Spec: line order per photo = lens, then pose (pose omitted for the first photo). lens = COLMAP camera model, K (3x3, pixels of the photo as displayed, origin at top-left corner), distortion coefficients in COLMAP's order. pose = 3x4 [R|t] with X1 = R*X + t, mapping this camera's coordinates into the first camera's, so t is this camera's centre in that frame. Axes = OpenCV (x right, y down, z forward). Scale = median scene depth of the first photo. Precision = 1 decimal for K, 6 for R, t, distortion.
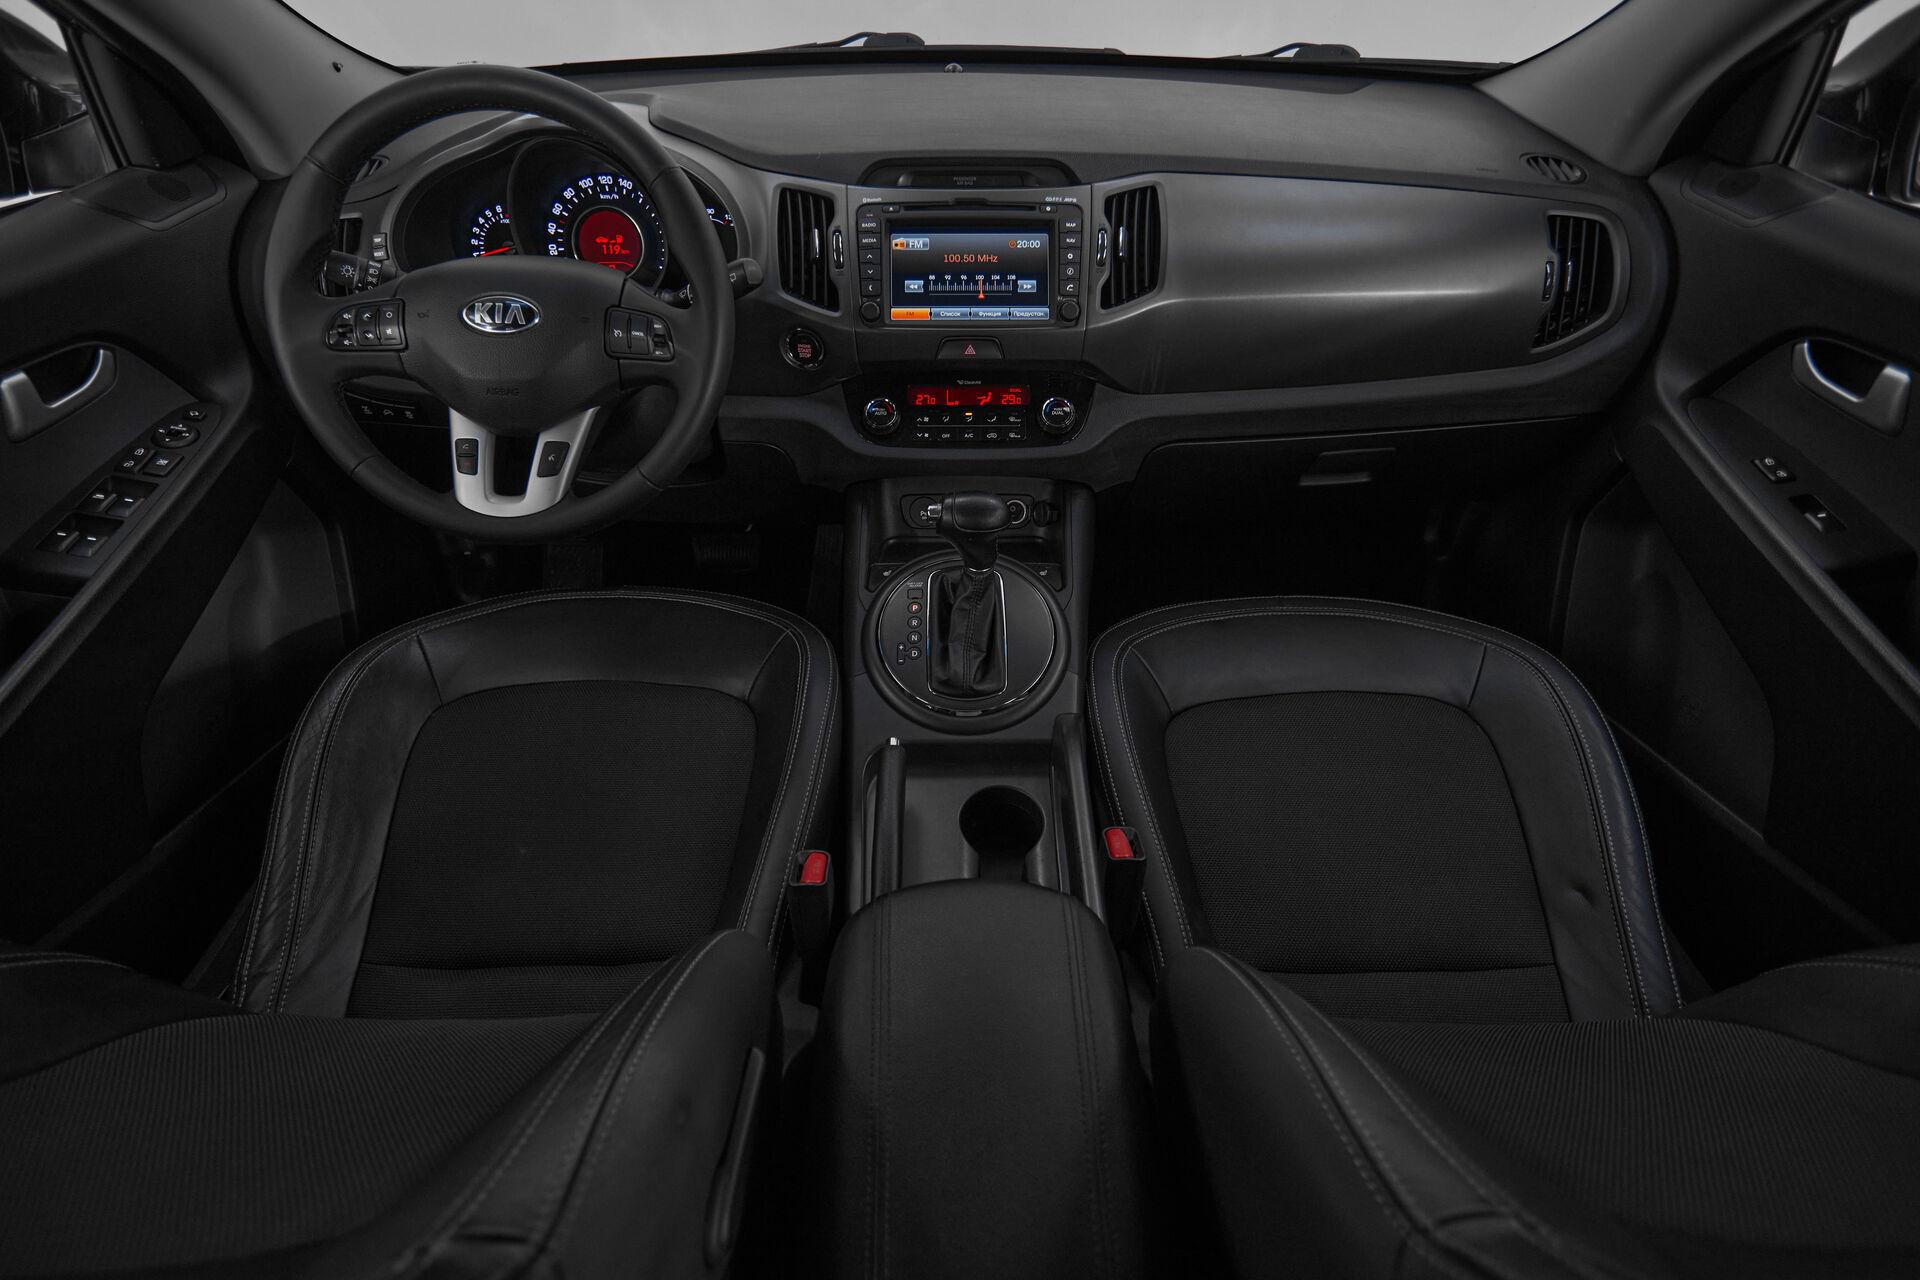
lens RADIAL K [[942.5, 0, 951.7], [0, 942.5, 643.0], [0, 0, 1]] dist [0.001091, -0.006054]
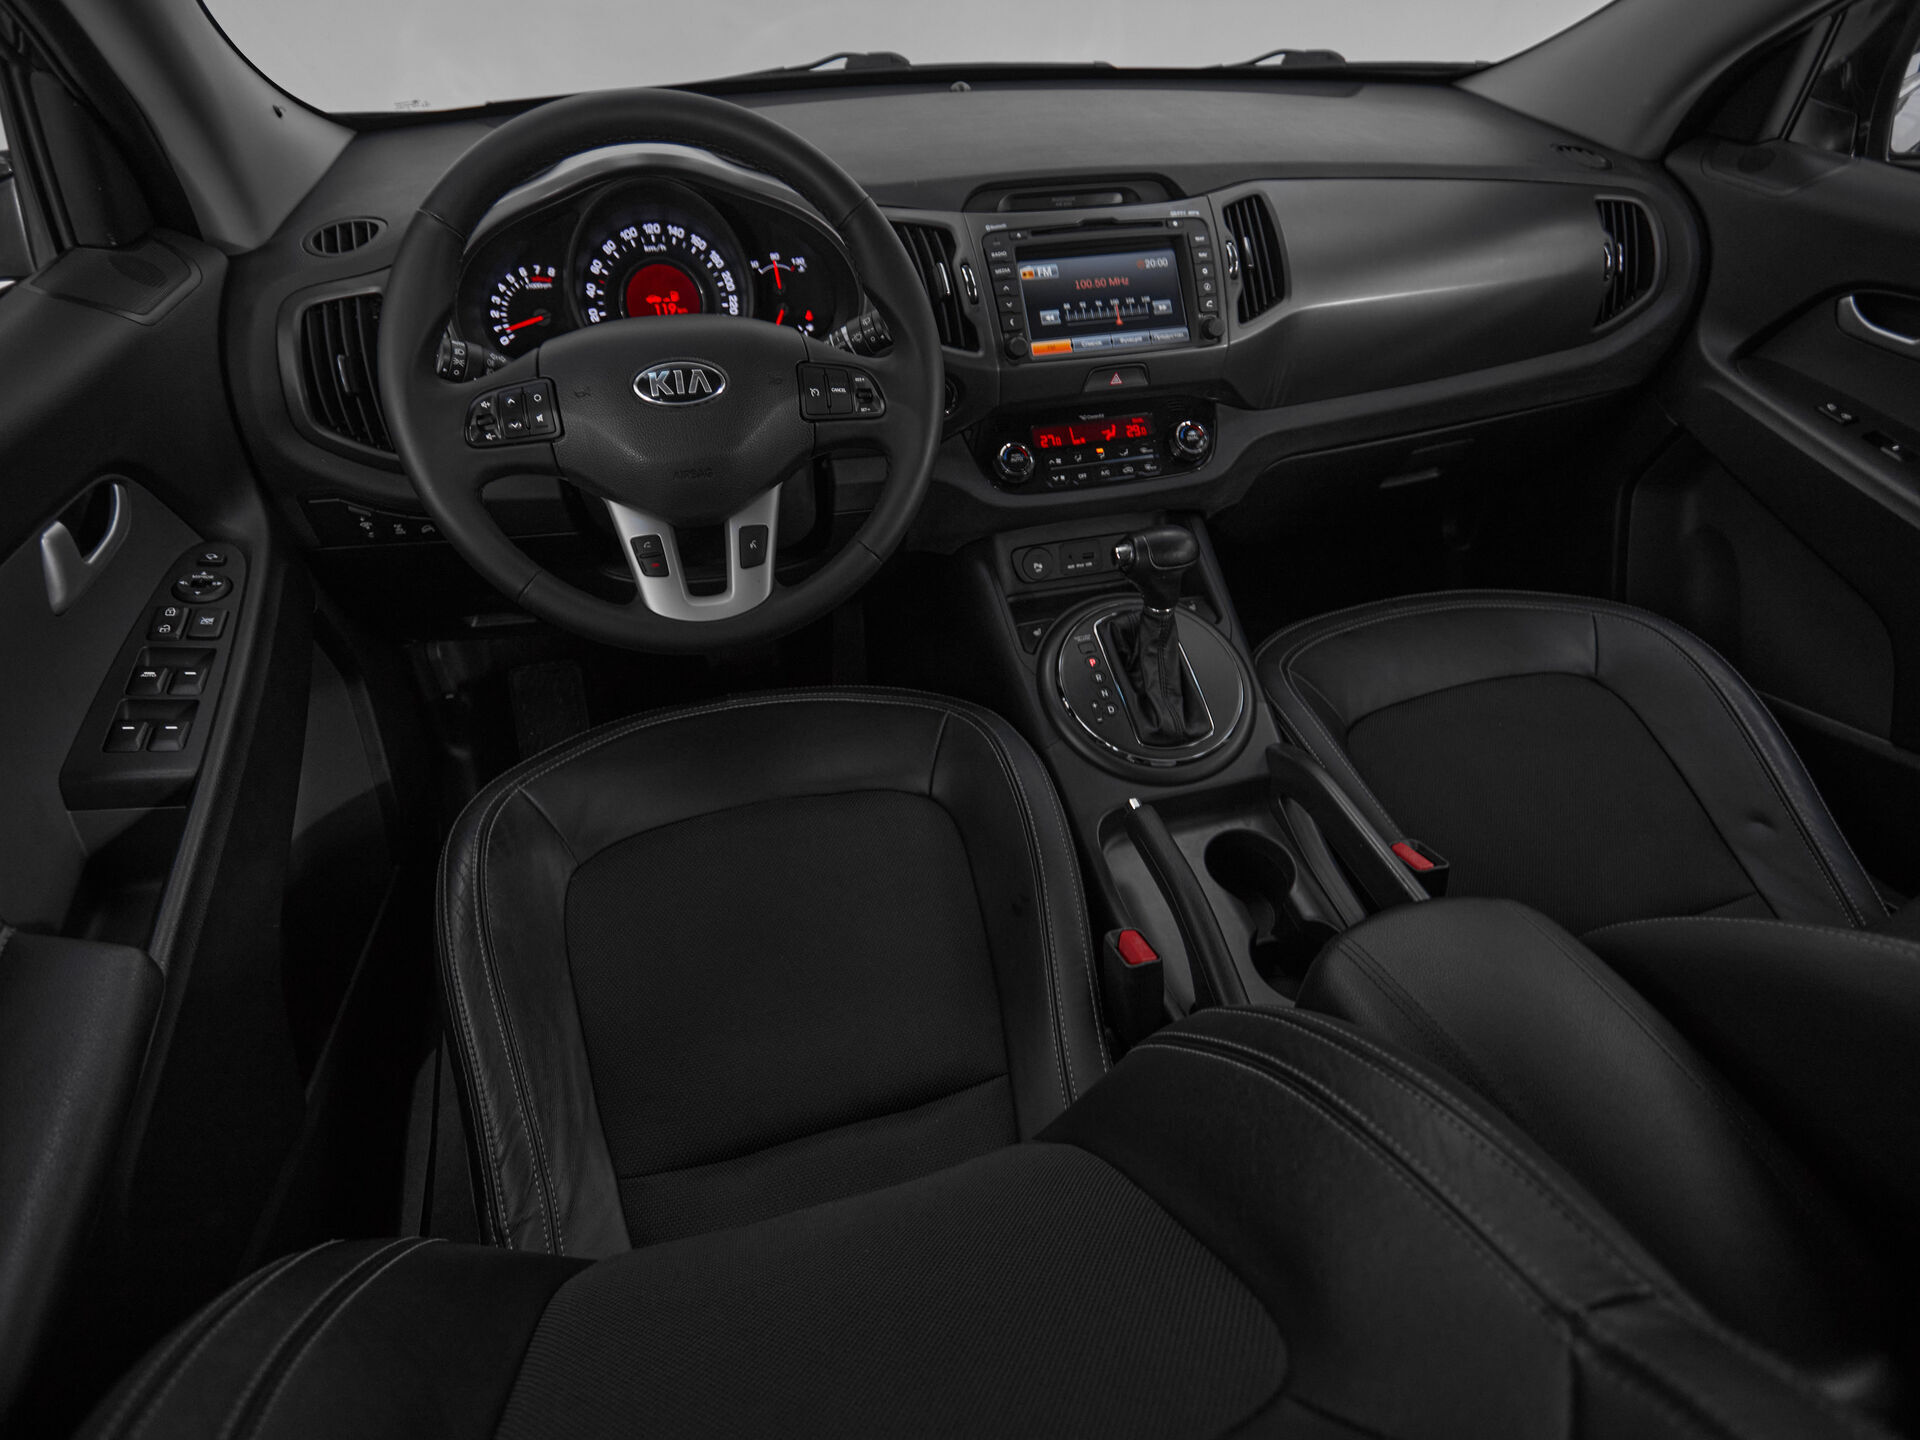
lens RADIAL K [[1019.6, 0, 955.5], [0, 1019.6, 721.6], [0, 0, 1]] dist [0.001611, -0.008414]
pose [[0.964184, -0.167218, 0.205881, -0.401613], [0.167990, 0.985691, 0.013855, -0.016876], [-0.205252, 0.021227, 0.978479, 0.048662]]
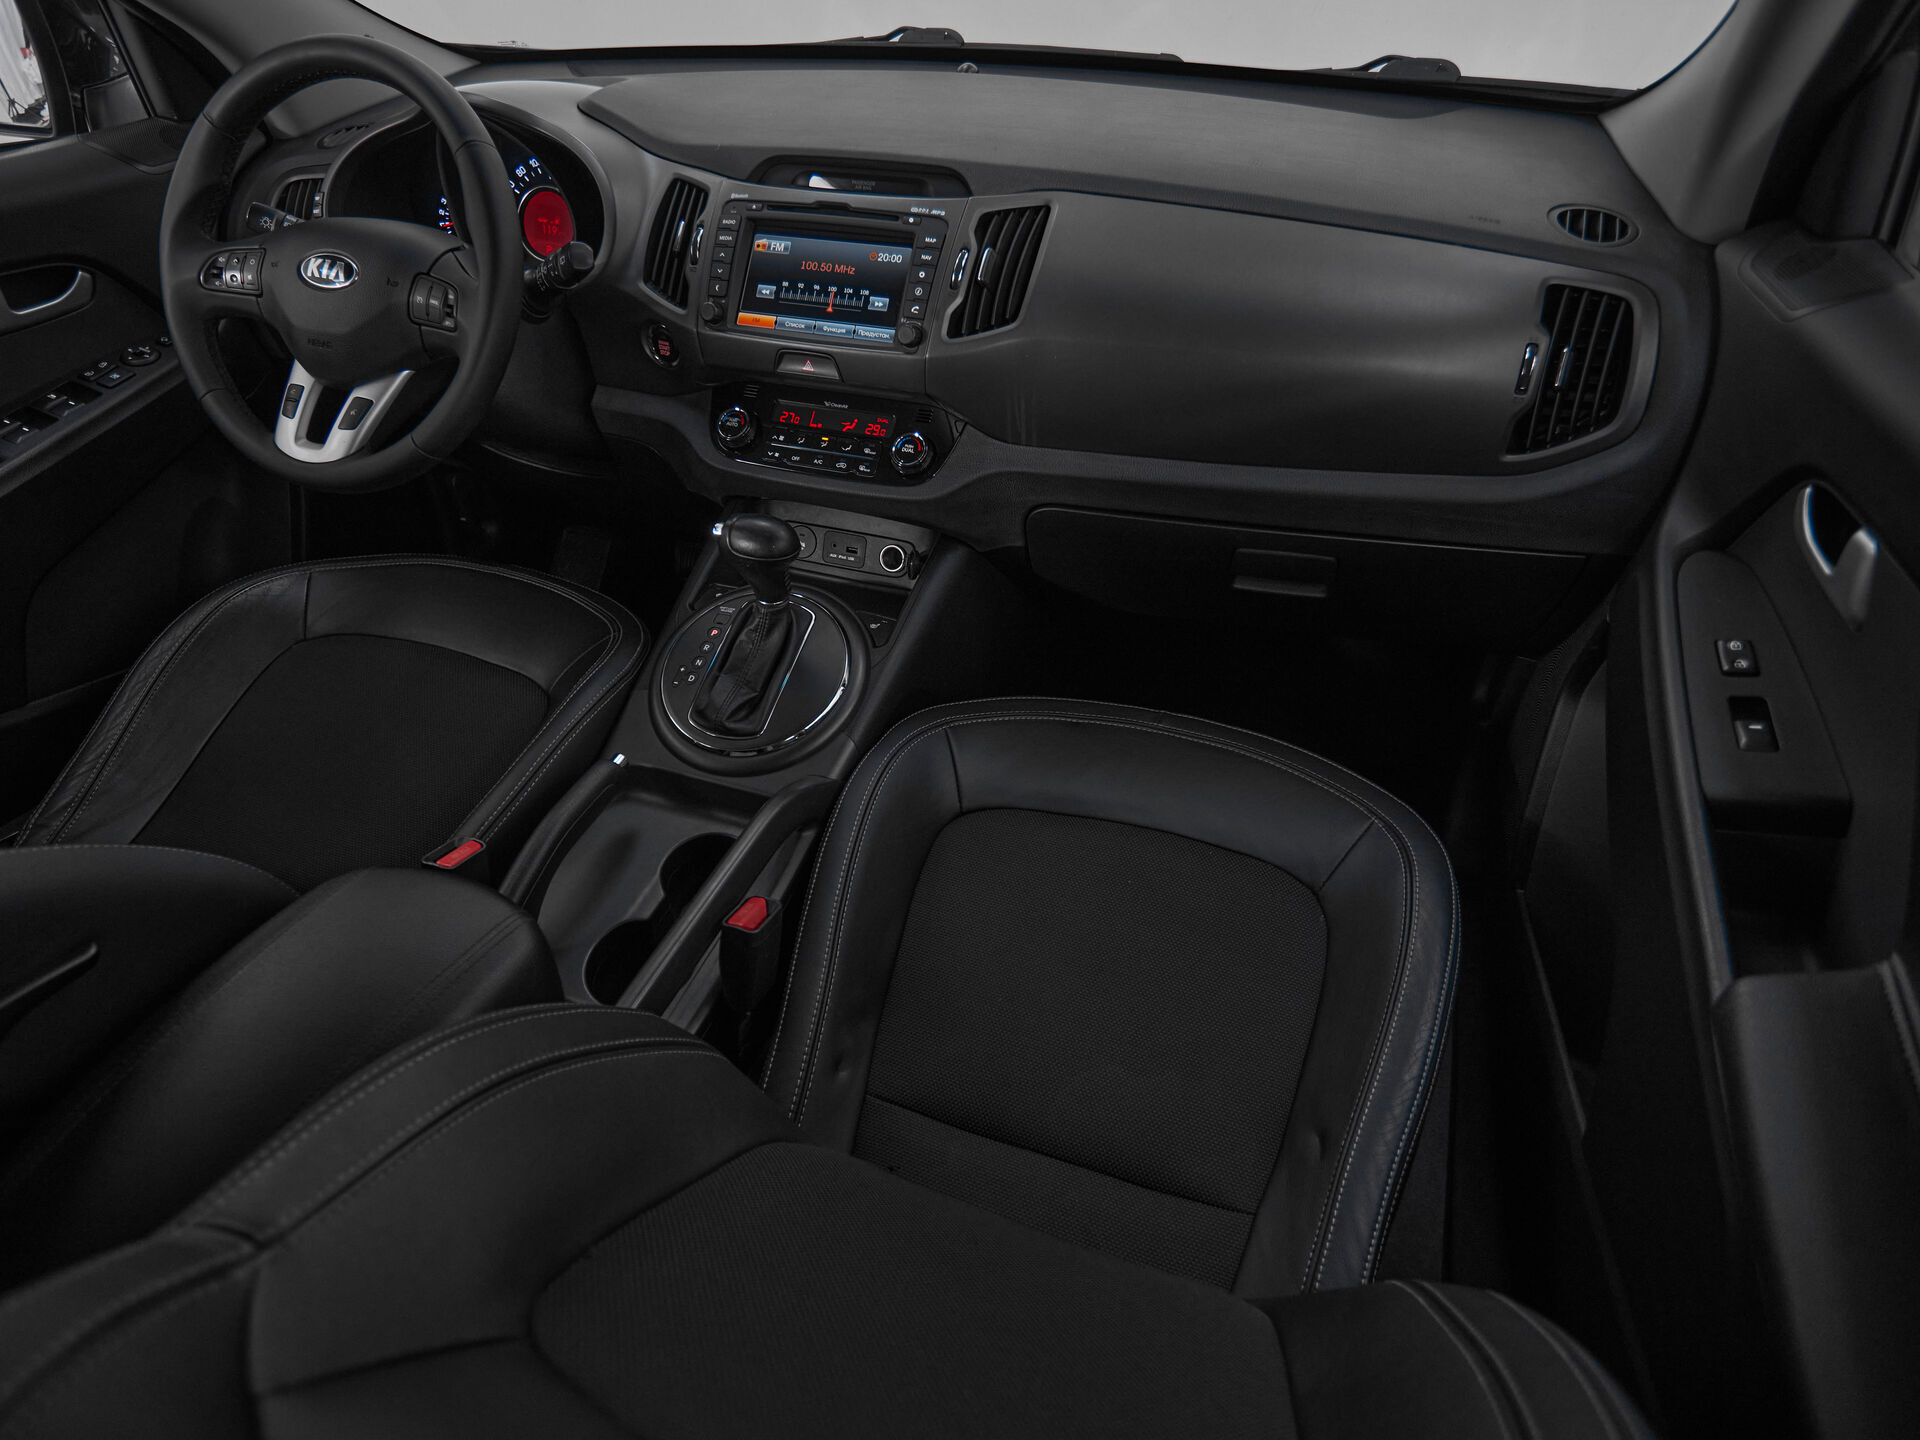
lens RADIAL K [[1065.1, 0, 944.6], [0, 1065.1, 724.7], [0, 0, 1]] dist [-0.002201, -0.002549]
pose [[0.937963, 0.211158, -0.275022, 0.504745], [-0.212703, 0.976808, 0.024556, -0.023738], [0.273829, 0.035465, 0.961124, 0.052954]]
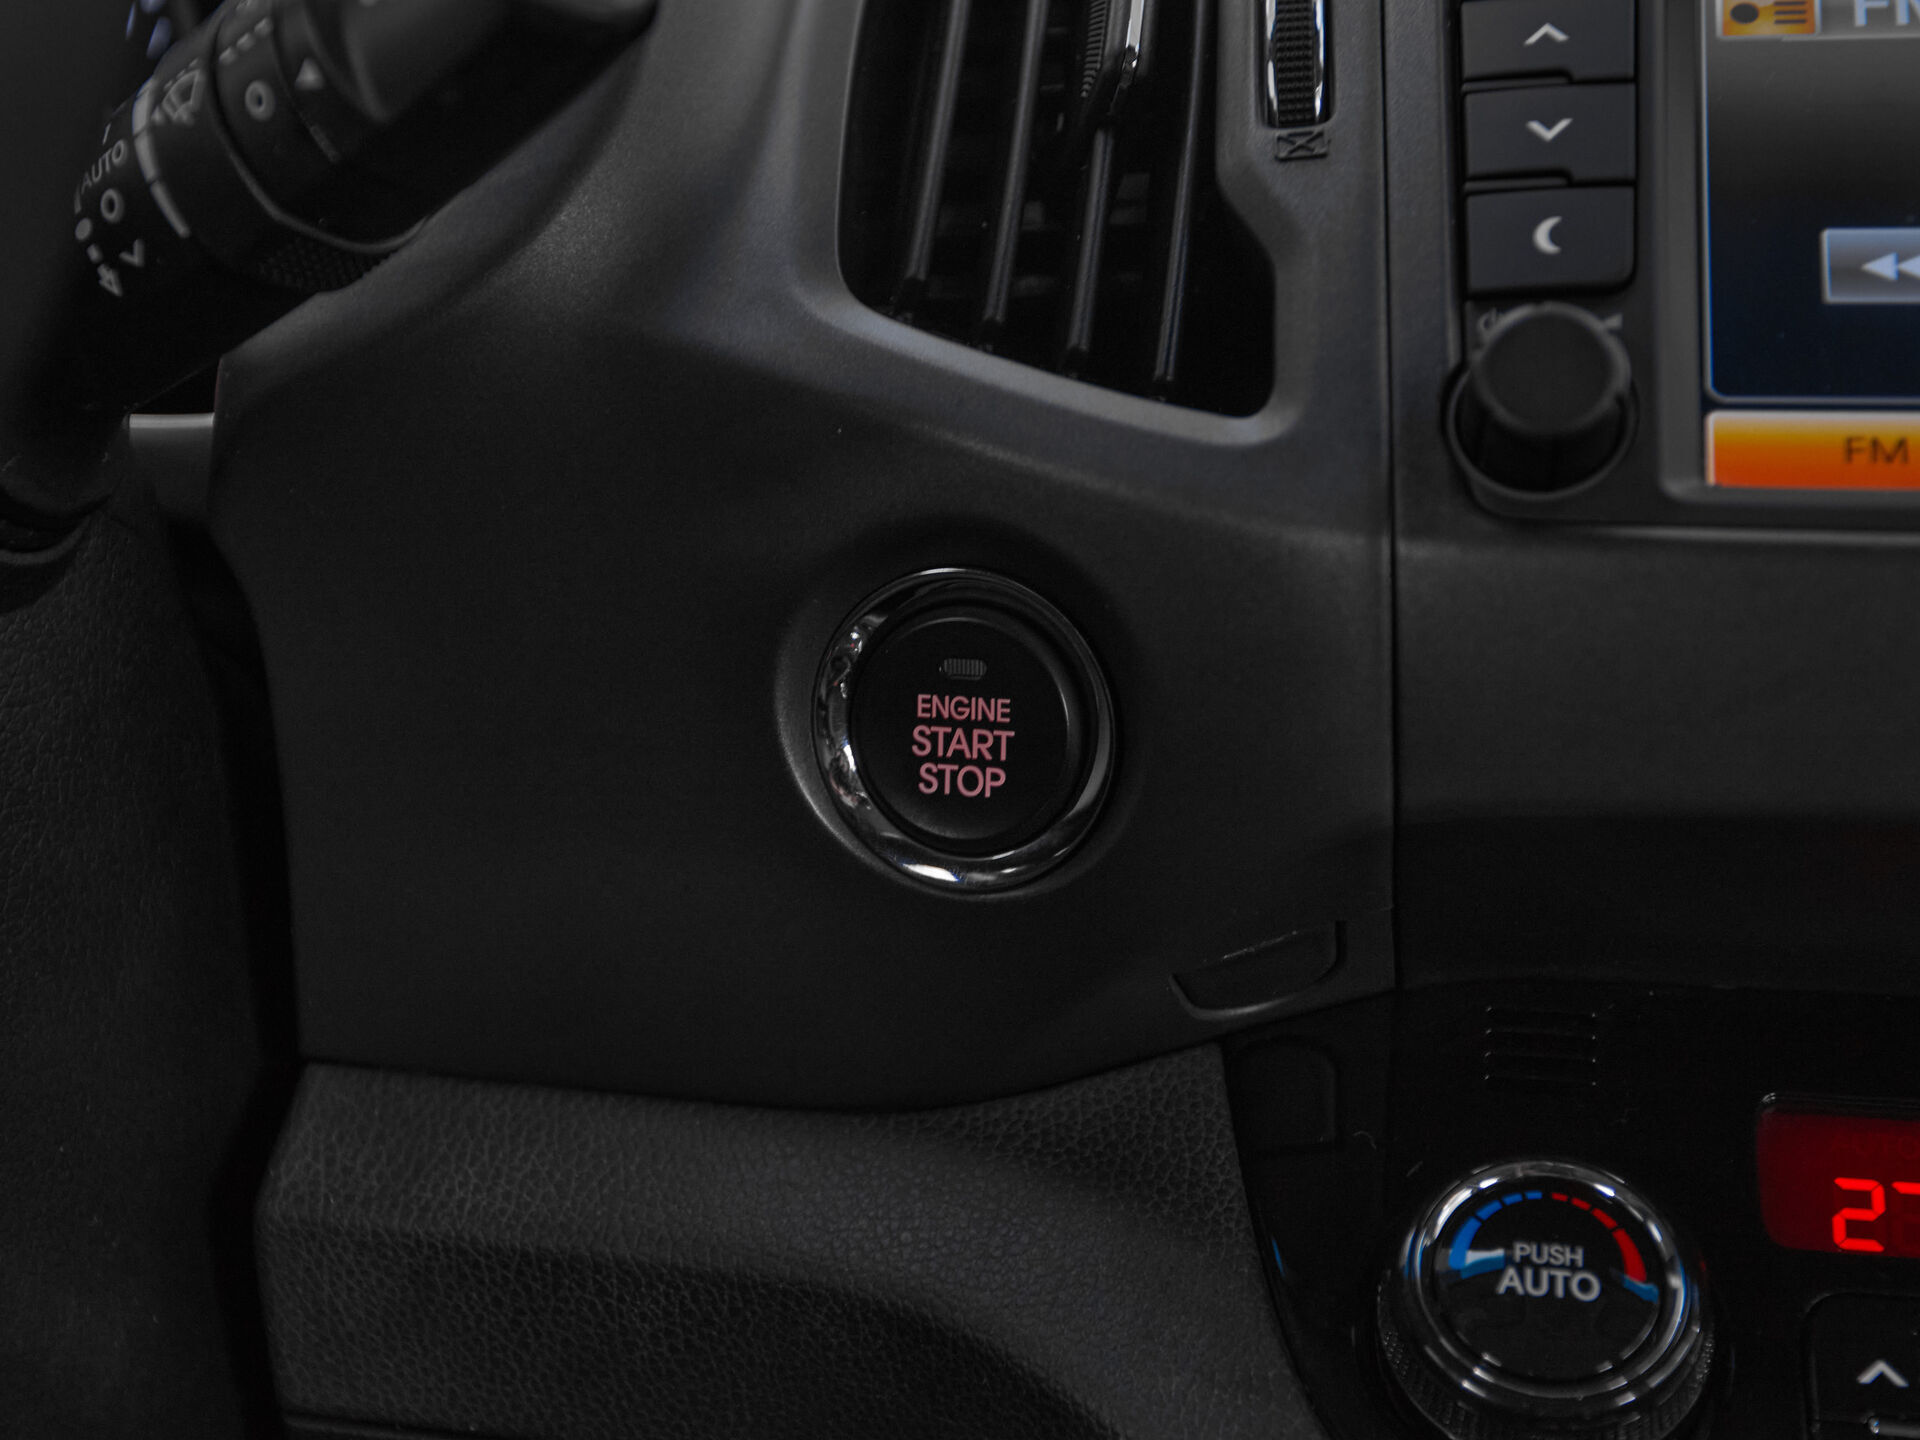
lens RADIAL K [[2686.1, 0, 893.6], [0, 2686.1, 716.9], [0, 0, 1]] dist [0.009244, 0.086499]
pose [[0.976986, 0.034670, -0.210468, -0.091668], [-0.132429, 0.872098, -0.471071, -0.145889], [0.167216, 0.488101, 0.856619, 0.707612]]
